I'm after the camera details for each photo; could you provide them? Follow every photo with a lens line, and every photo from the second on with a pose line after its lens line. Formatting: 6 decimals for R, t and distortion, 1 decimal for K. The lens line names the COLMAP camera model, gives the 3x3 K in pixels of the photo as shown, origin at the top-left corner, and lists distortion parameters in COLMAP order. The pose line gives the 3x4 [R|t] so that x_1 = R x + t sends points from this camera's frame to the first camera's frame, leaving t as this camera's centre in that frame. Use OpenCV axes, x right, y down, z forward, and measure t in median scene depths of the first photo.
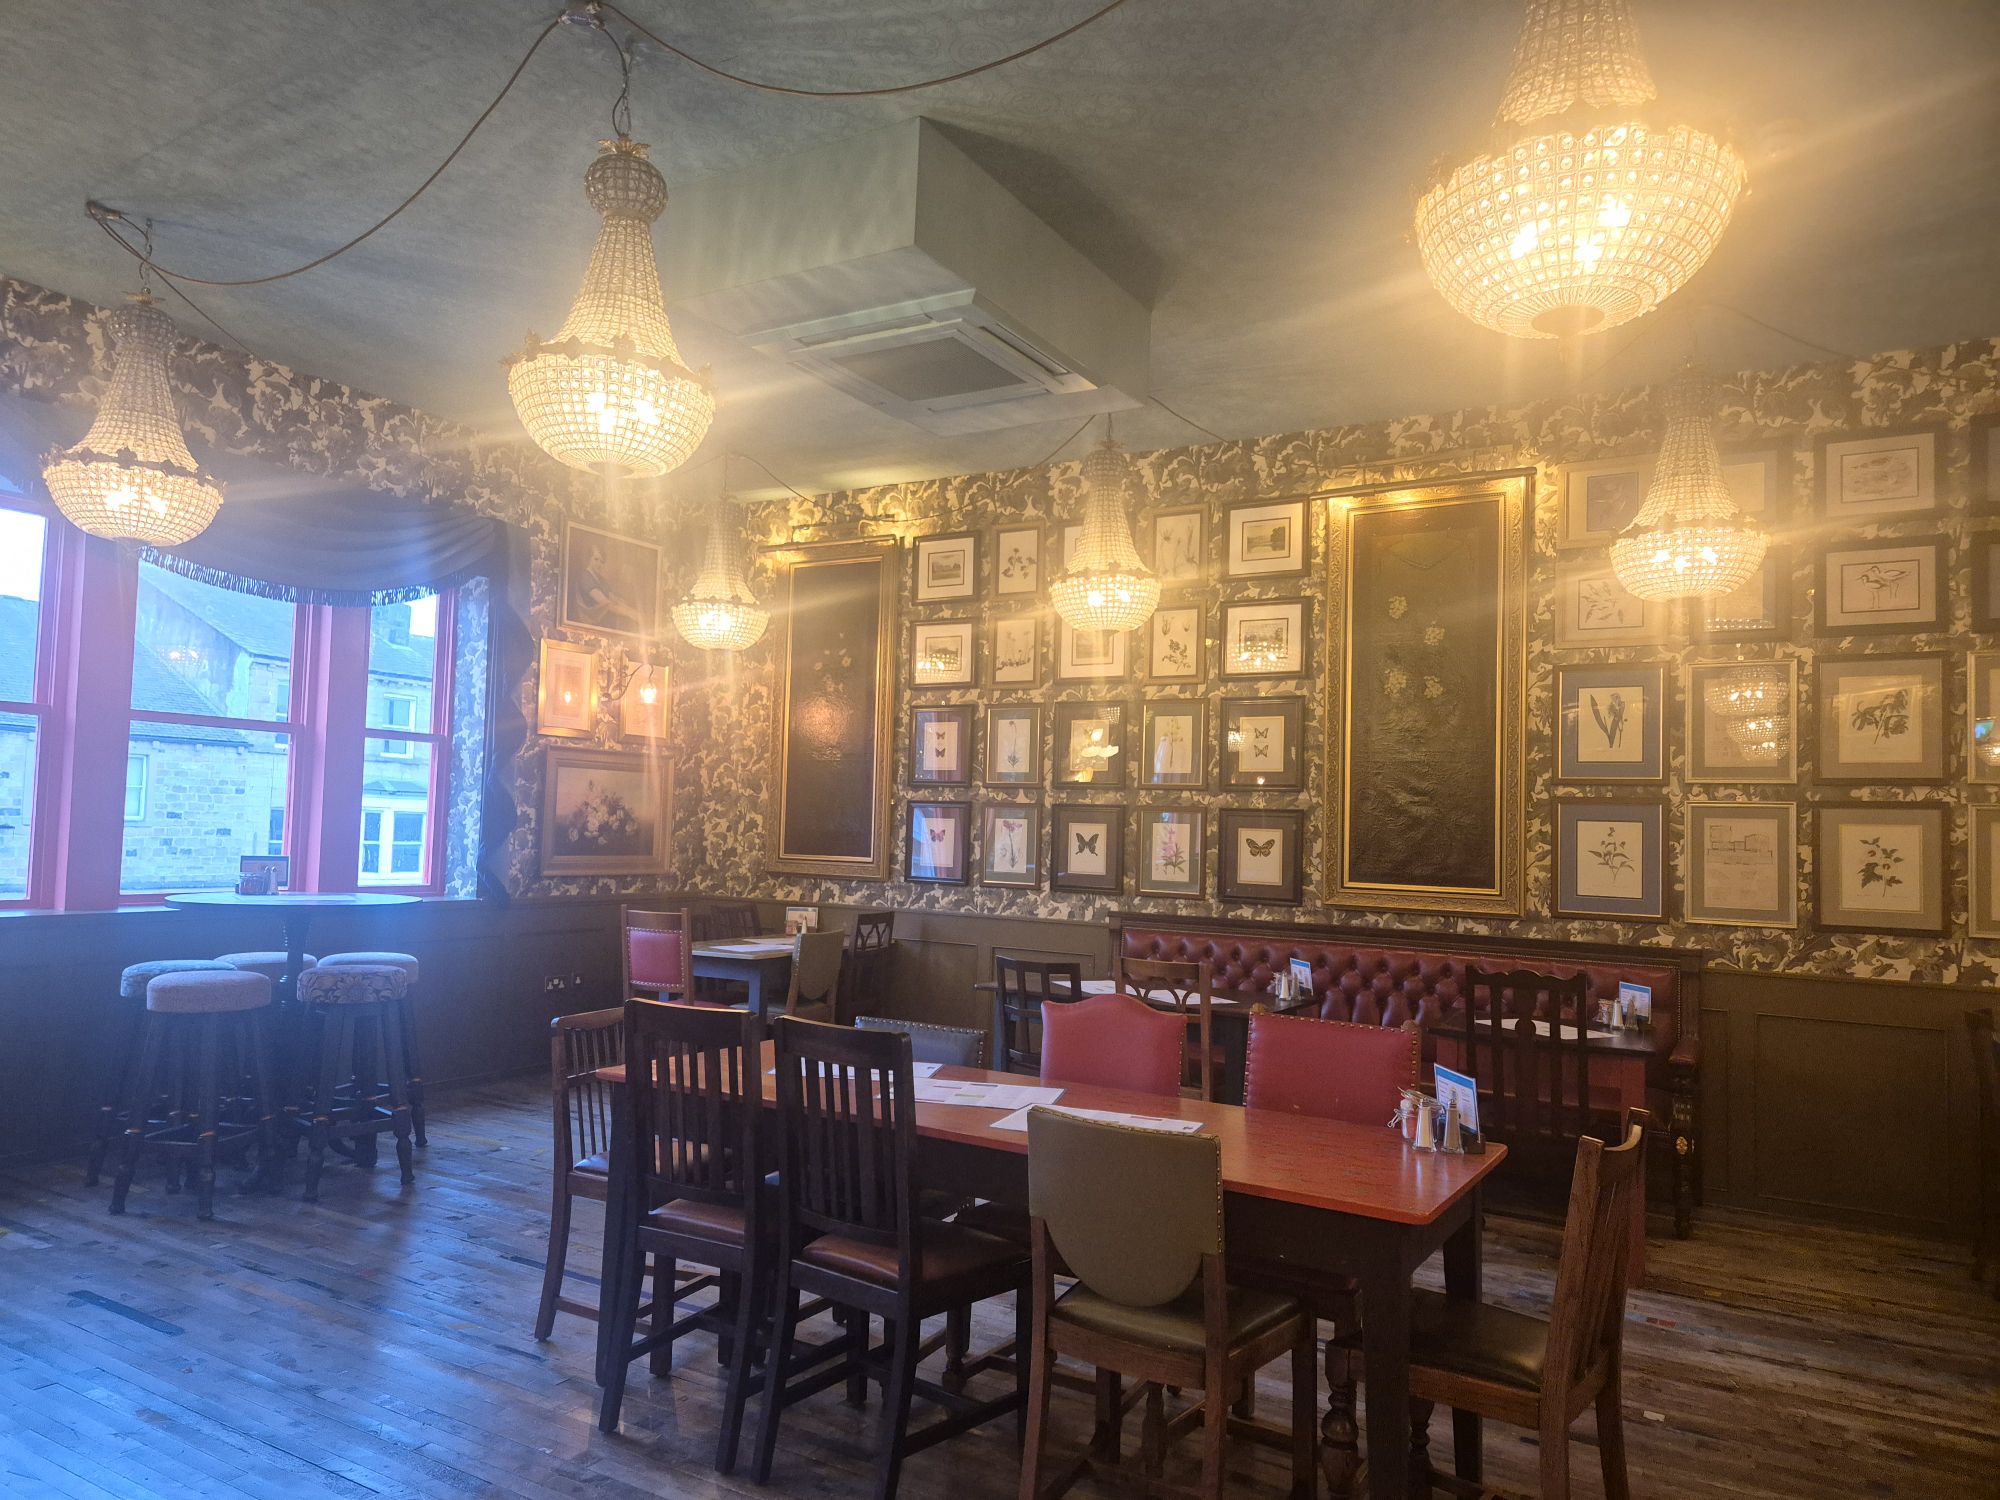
lens RADIAL K [[1357.6, 0, 998.7], [0, 1357.6, 752.5], [0, 0, 1]] dist [0.061685, -0.016325]
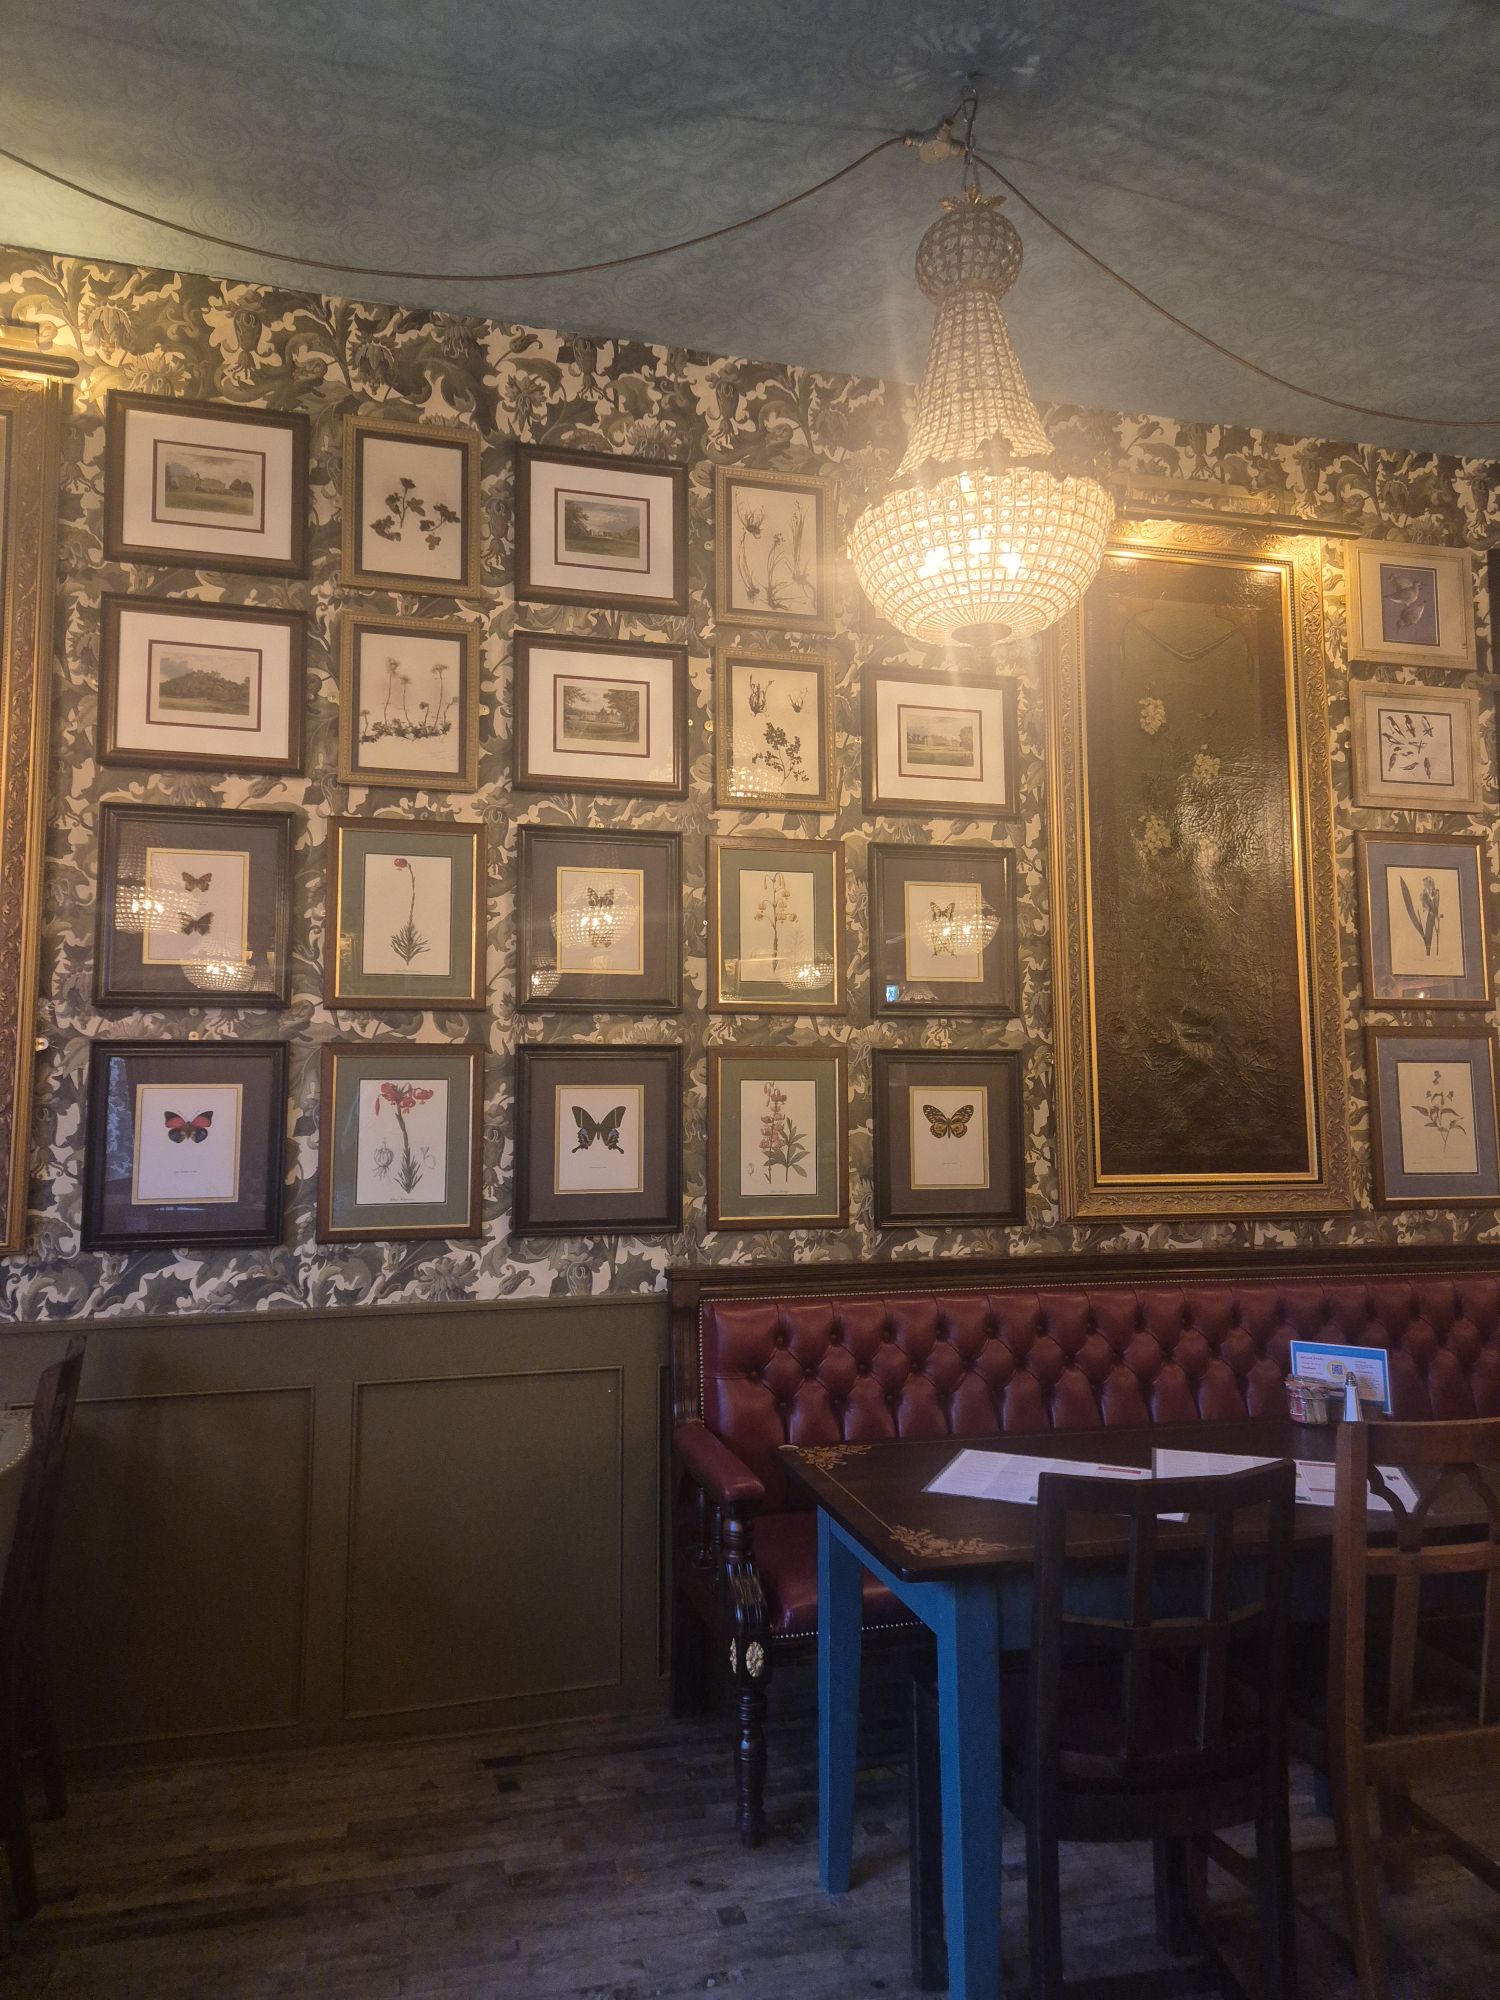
lens RADIAL K [[1357.6, 0, 752.2], [0, 1357.6, 999.0], [0, 0, 1]] dist [0.061685, -0.016325]
pose [[0.702806, 0.040537, 0.710225, -0.235047], [-0.005302, 0.998646, -0.051753, 0.047025], [-0.711362, 0.032607, 0.702070, 0.637426]]
